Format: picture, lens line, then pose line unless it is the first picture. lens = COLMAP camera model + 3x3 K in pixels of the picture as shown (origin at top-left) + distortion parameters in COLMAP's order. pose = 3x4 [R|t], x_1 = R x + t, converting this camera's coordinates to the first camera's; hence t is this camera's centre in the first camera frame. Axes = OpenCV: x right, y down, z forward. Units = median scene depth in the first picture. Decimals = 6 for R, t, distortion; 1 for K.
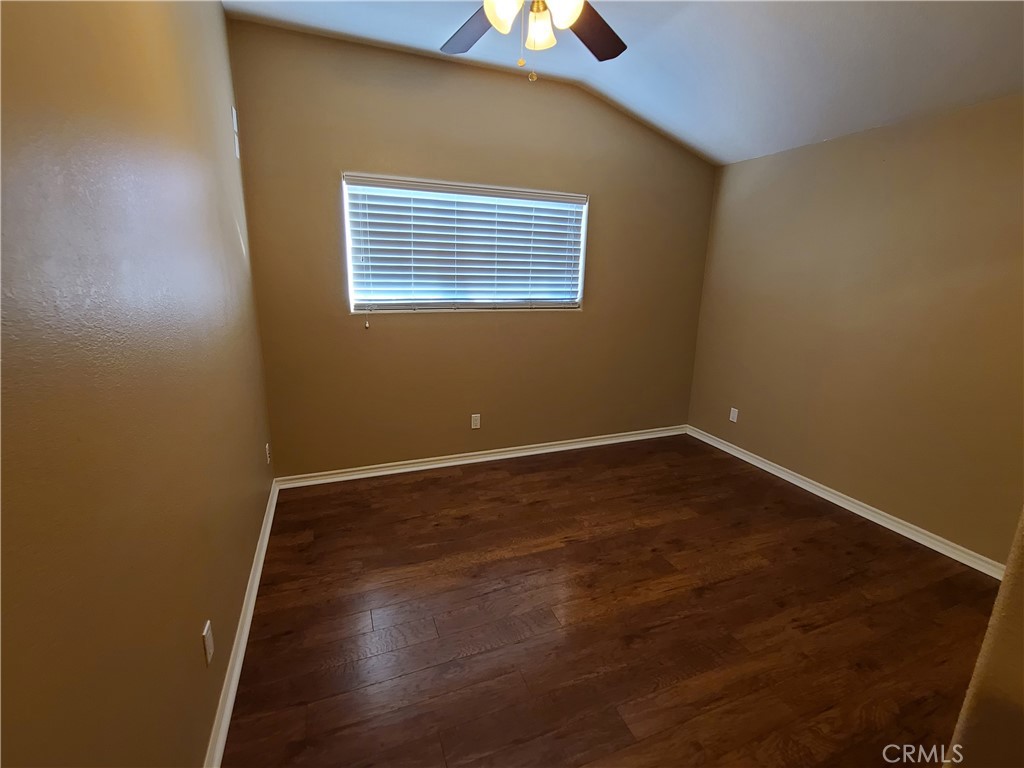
lens RADIAL K [[459.1, 0, 513.5], [0, 459.1, 378.2], [0, 0, 1]] dist [0.001487, -0.002856]
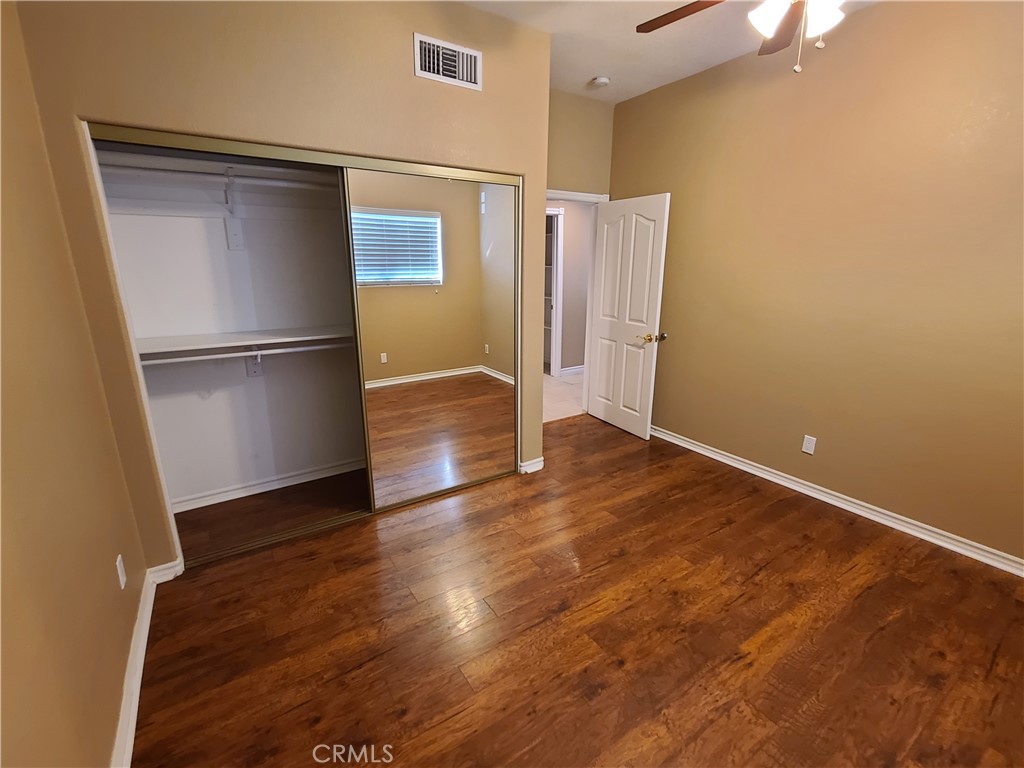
lens RADIAL K [[459.1, 0, 513.5], [0, 459.1, 378.2], [0, 0, 1]] dist [0.001487, -0.002856]
pose [[-0.978878, 0.030680, -0.202128, 0.628529], [-0.067094, 0.885710, 0.459365, -0.326806], [0.193120, 0.463224, -0.864944, 1.457201]]
